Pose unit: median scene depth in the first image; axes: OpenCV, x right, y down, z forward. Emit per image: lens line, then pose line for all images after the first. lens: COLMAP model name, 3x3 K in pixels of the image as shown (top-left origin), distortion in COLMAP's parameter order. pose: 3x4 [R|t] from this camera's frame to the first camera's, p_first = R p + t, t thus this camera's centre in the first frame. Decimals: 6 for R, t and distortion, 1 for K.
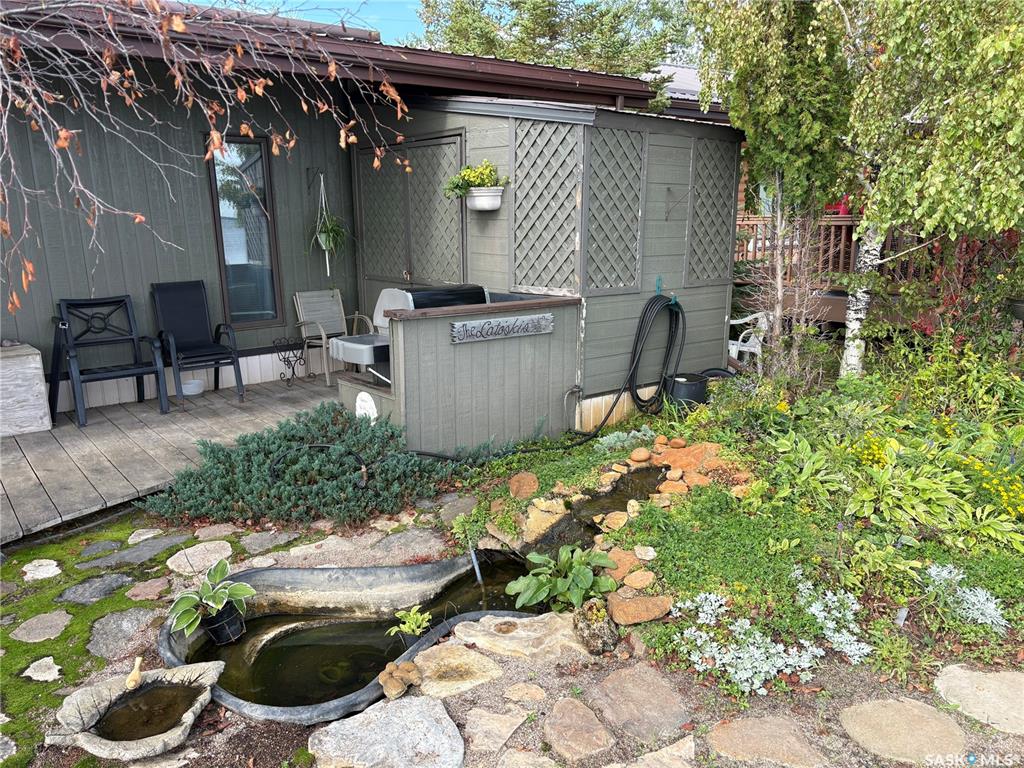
lens RADIAL K [[775.5, 0, 515.0], [0, 775.5, 388.8], [0, 0, 1]] dist [0.058566, -0.070706]
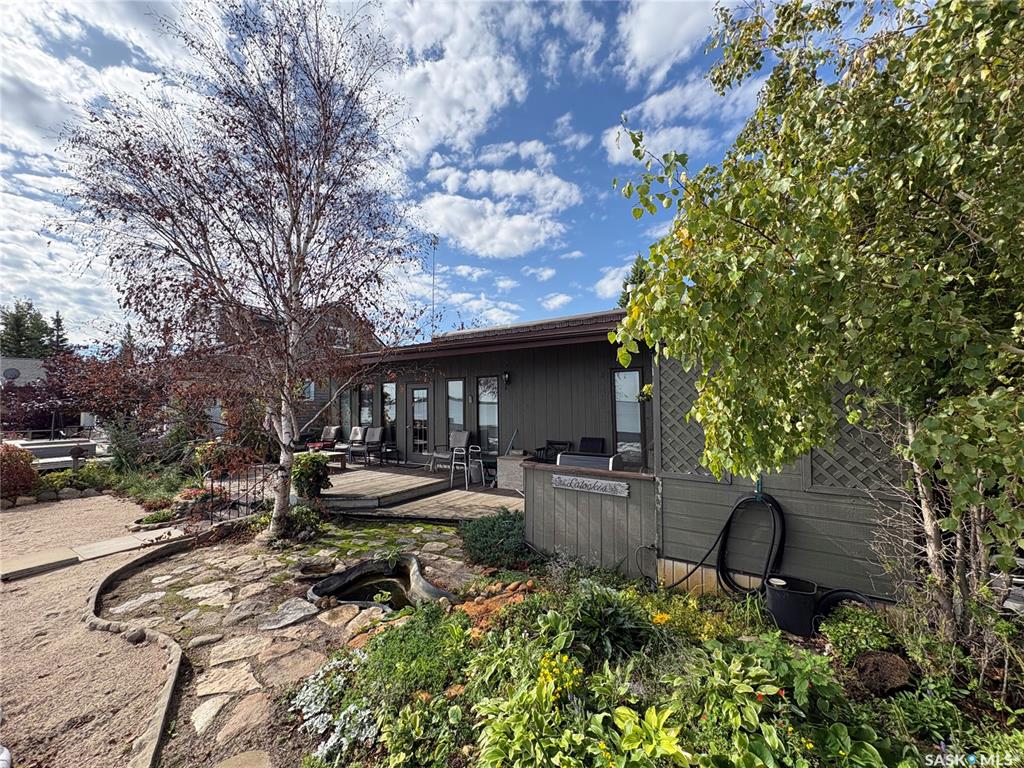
lens RADIAL K [[408.0, 0, 513.3], [0, 408.0, 382.2], [0, 0, 1]] dist [-0.001357, -0.000347]
pose [[0.331849, -0.027765, -0.942924, 0.653030], [-0.203323, 0.973967, -0.100236, -0.152397], [0.921160, 0.224982, 0.317565, 0.500072]]
